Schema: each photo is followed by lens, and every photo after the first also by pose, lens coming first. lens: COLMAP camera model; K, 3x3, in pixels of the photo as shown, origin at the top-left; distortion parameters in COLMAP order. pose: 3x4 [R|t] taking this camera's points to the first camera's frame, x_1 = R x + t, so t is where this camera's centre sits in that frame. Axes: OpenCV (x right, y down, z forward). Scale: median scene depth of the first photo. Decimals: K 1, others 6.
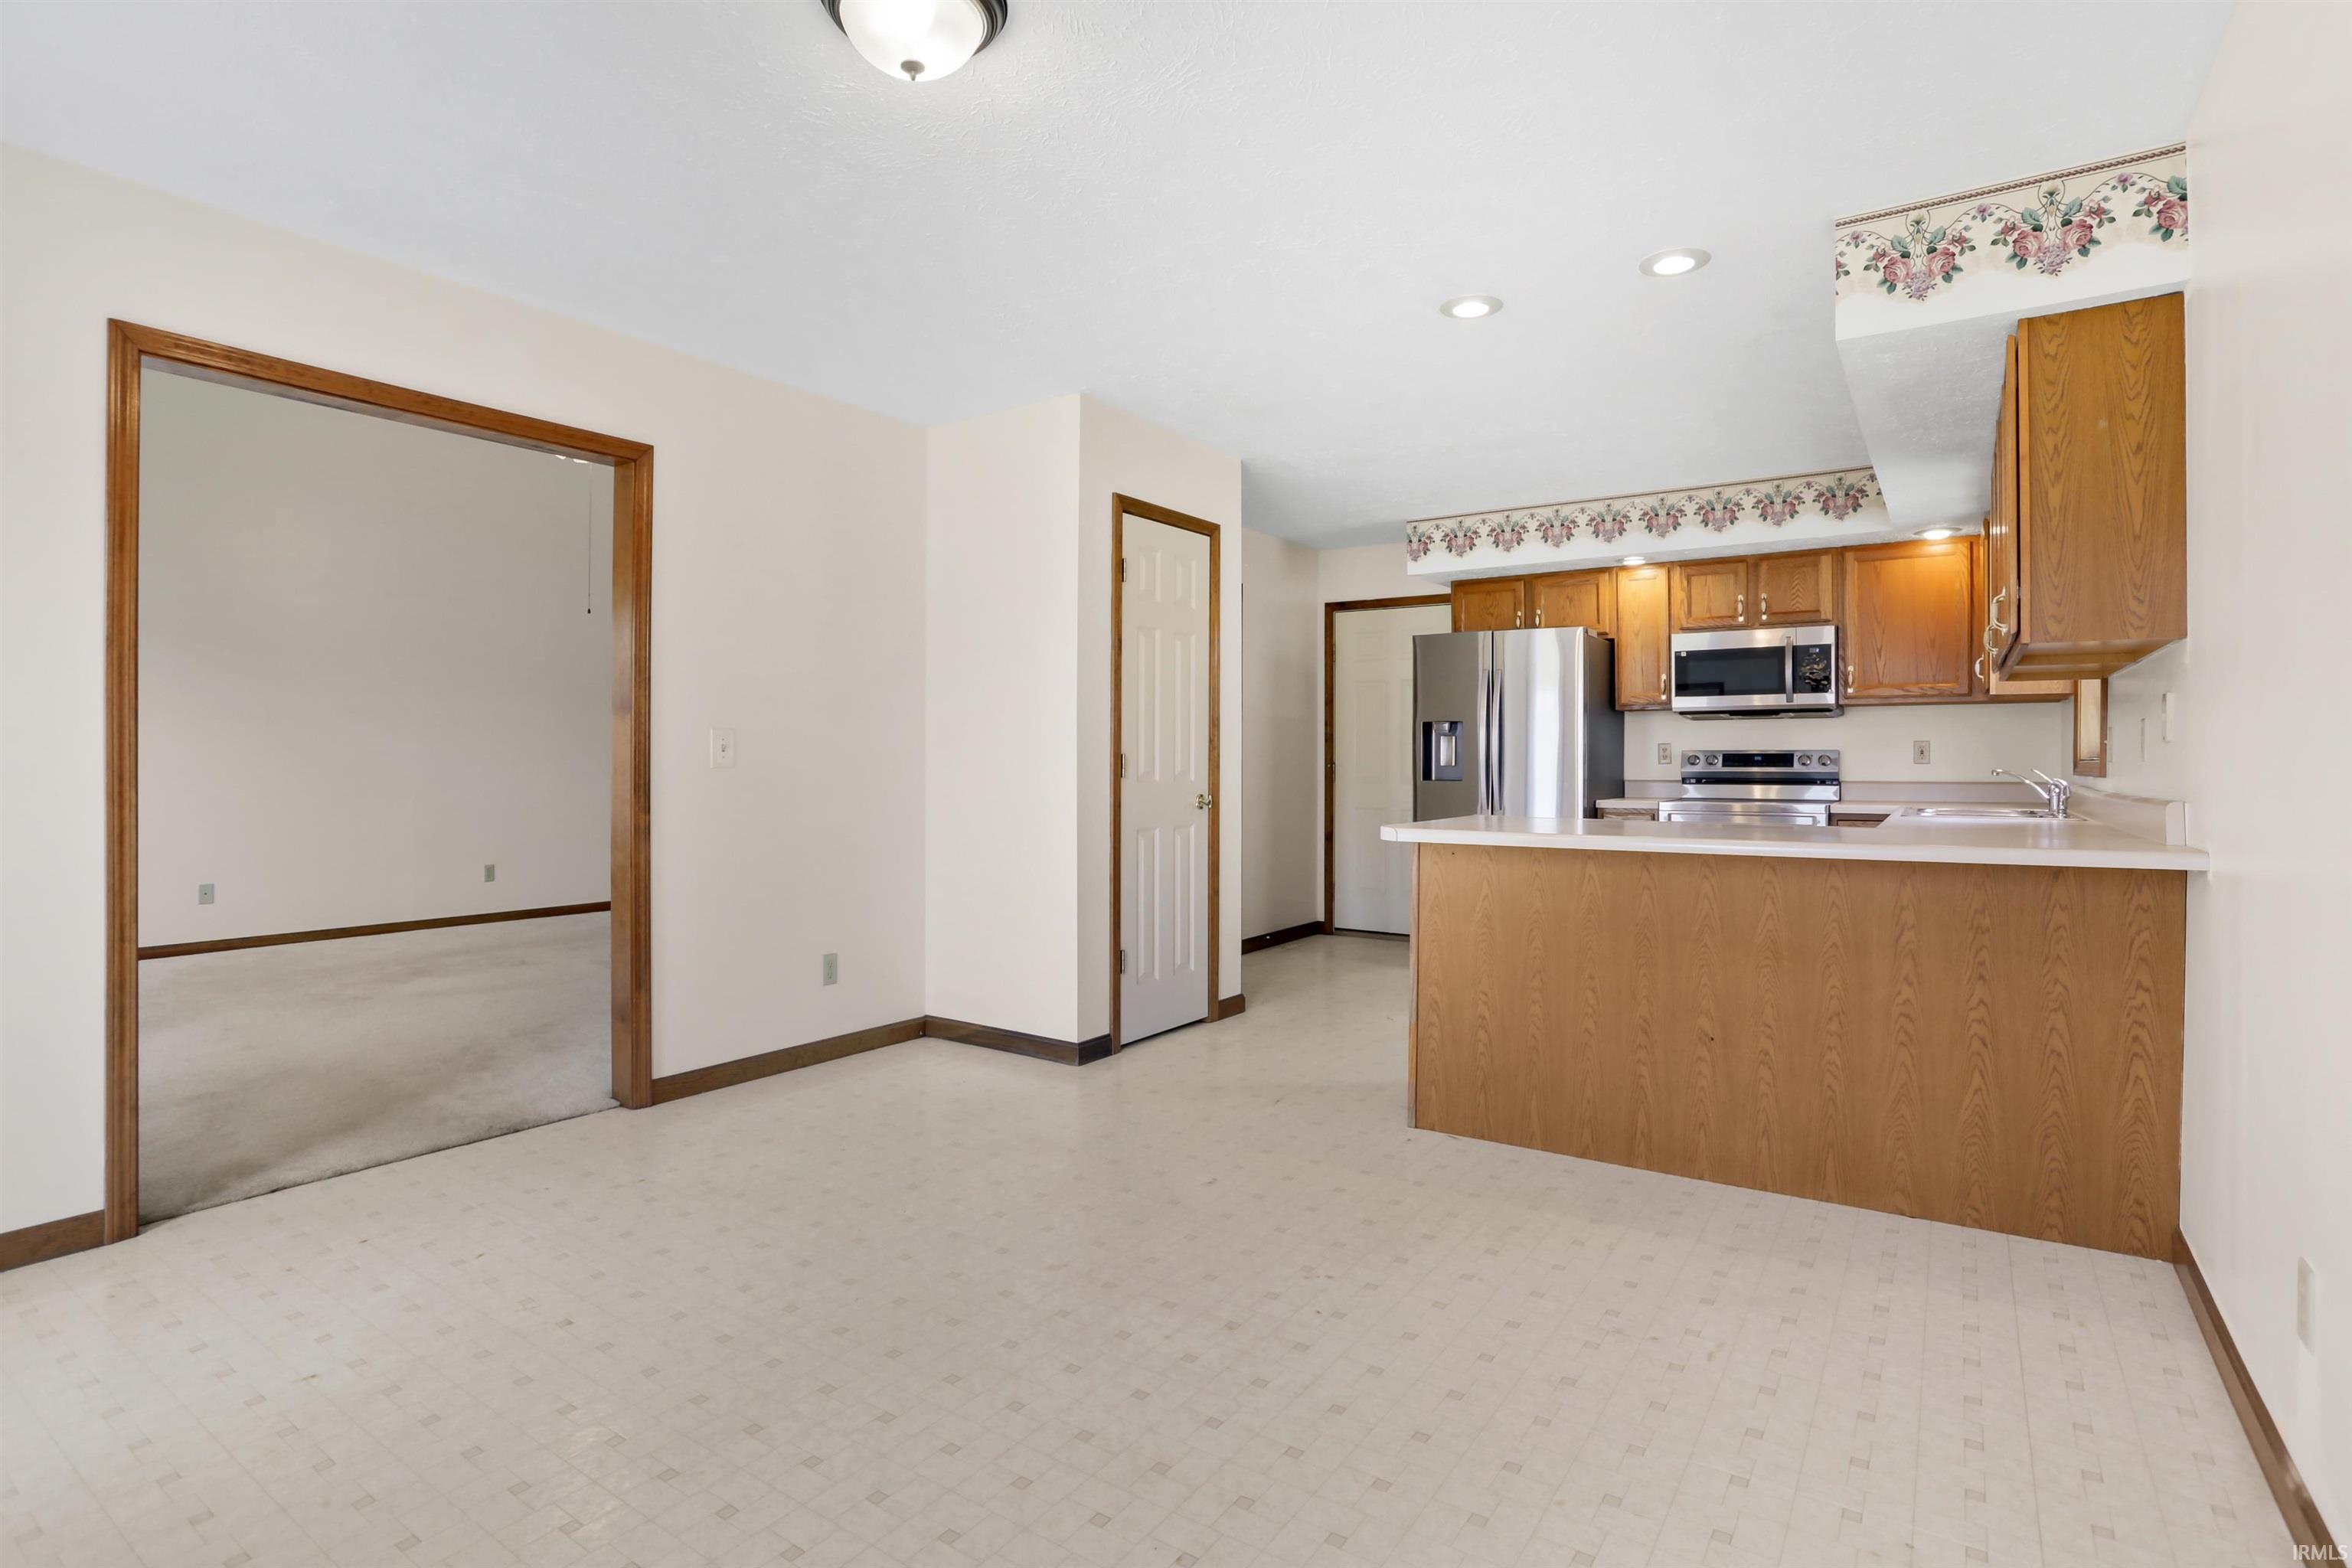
lens RADIAL K [[1120.1, 0, 1177.4], [0, 1120.1, 758.2], [0, 0, 1]] dist [-0.036341, 0.001106]
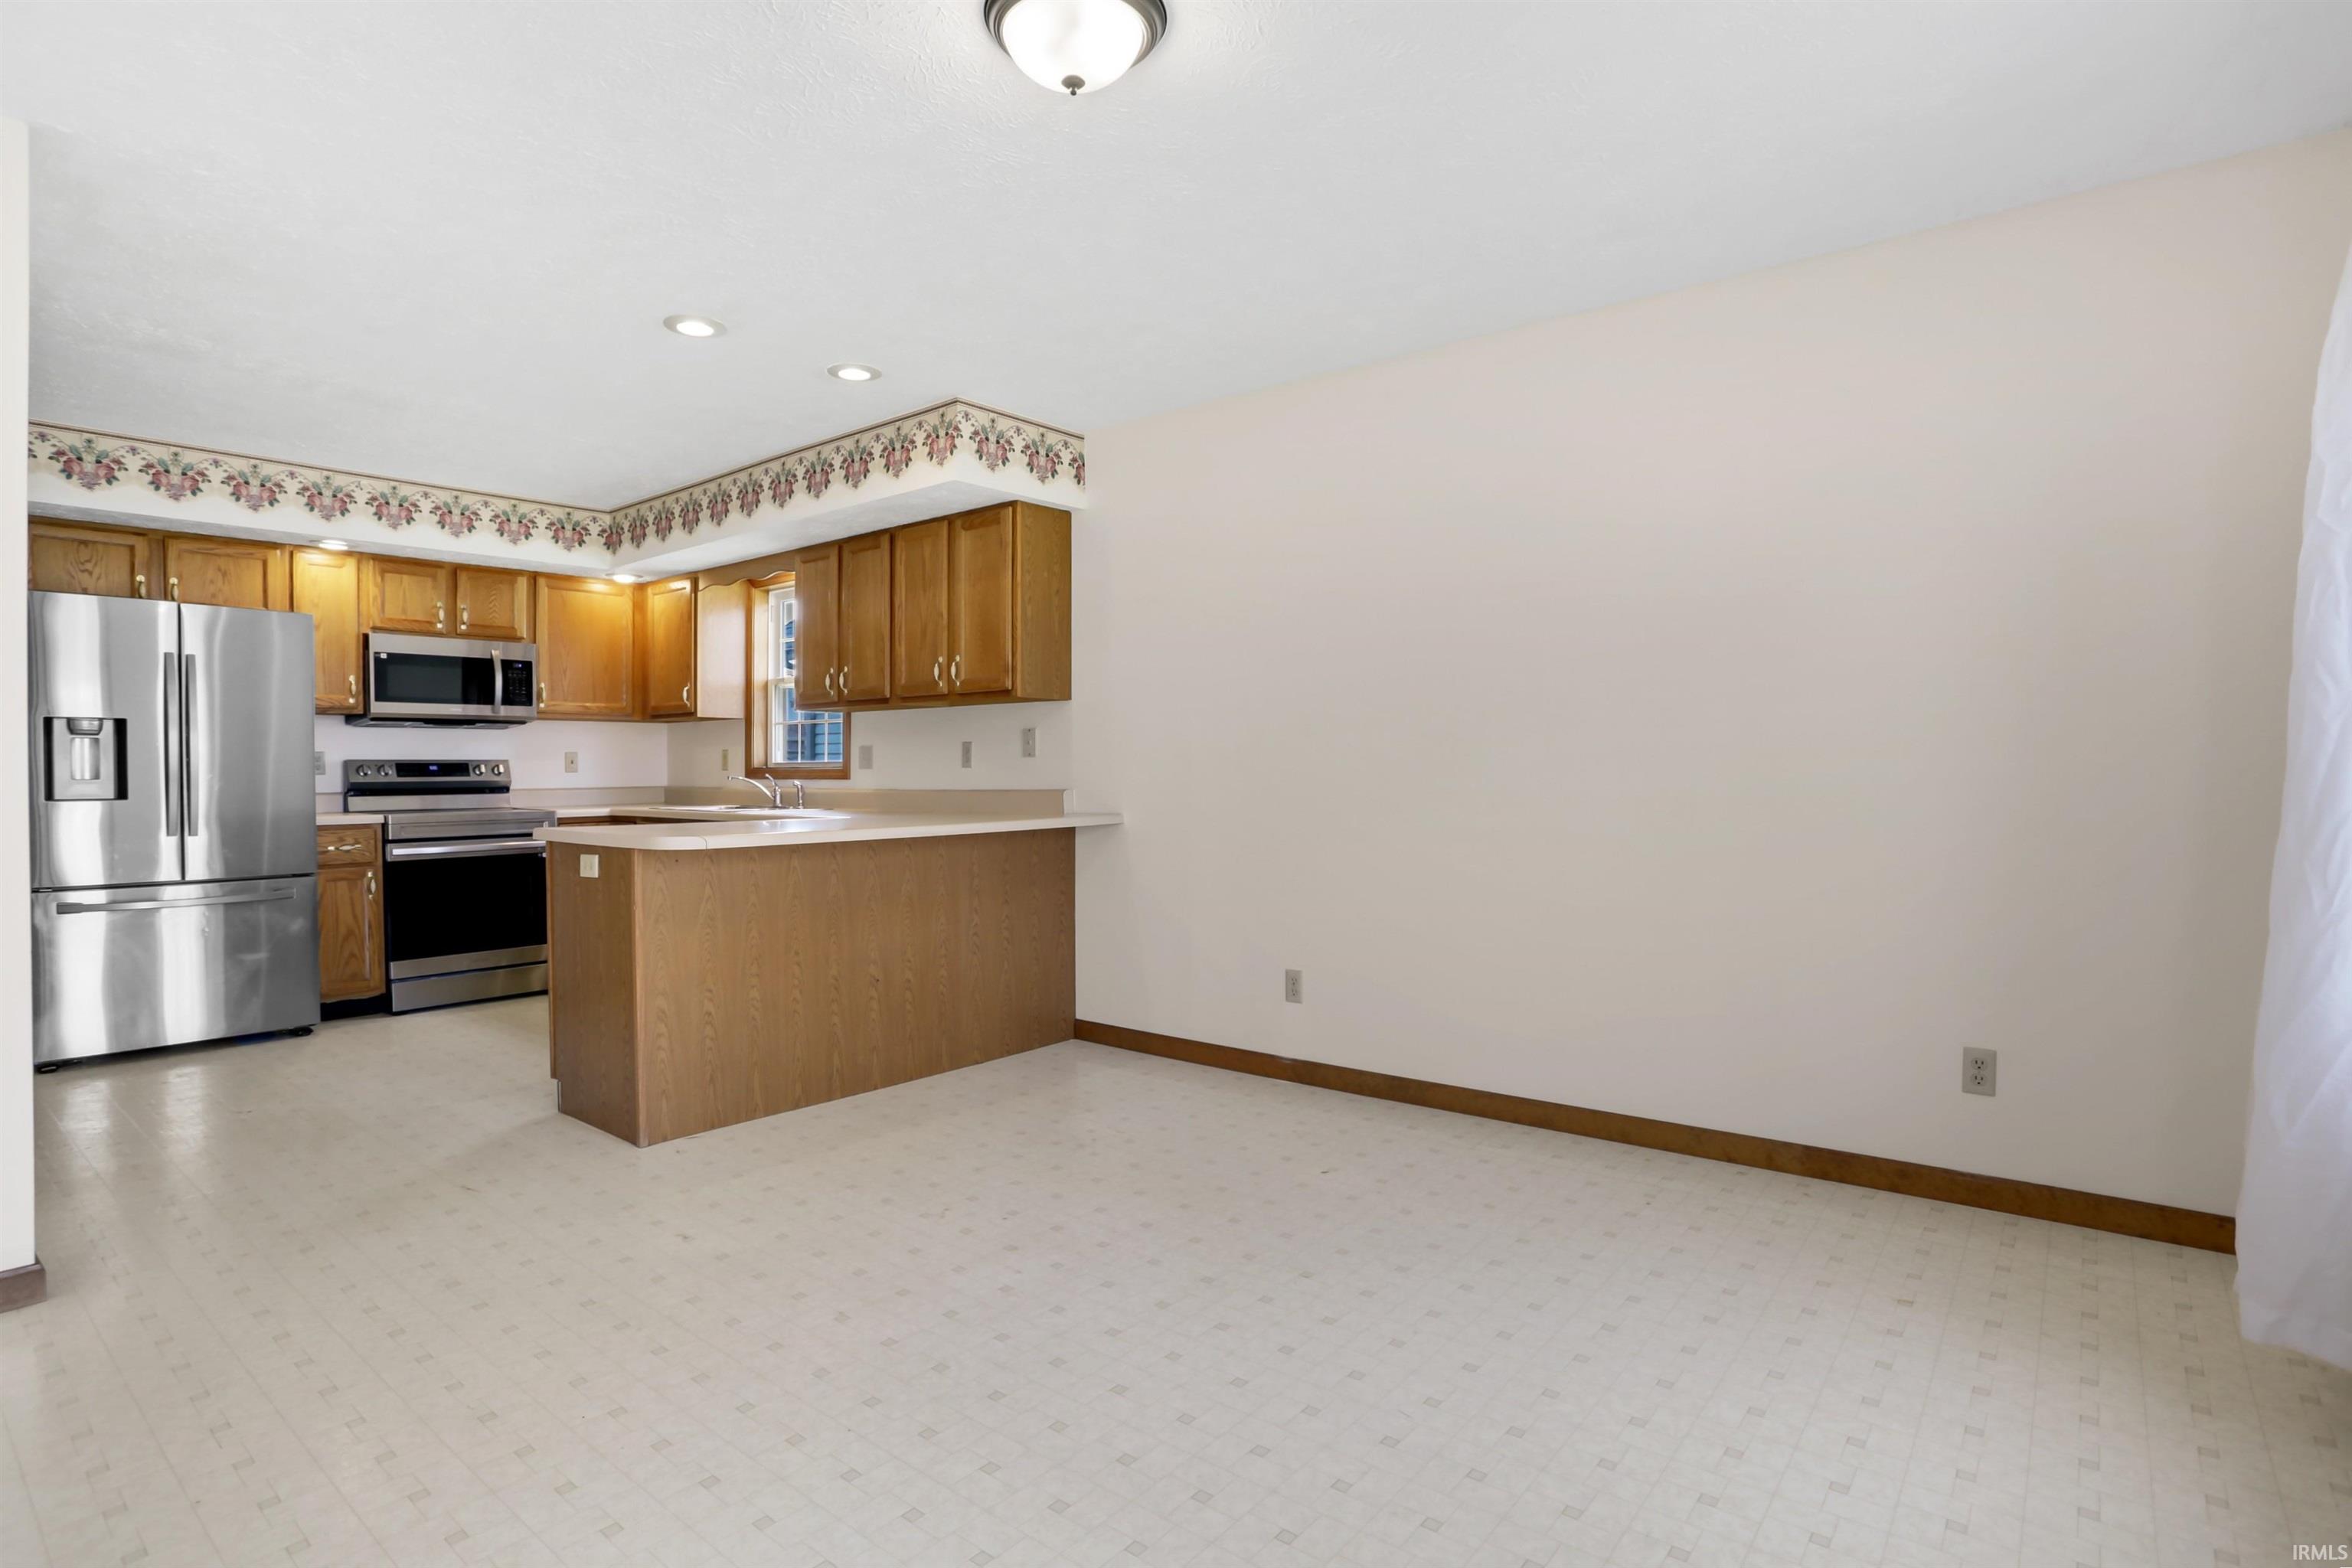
lens RADIAL K [[1191.2, 0, 1111.1], [0, 1191.2, 791.3], [0, 0, 1]] dist [-0.066971, -0.000003]
pose [[0.119101, -0.016381, 0.992747, -0.477000], [-0.000430, 0.999863, 0.016550, 0.003923], [-0.992882, -0.002398, 0.119077, 0.307294]]
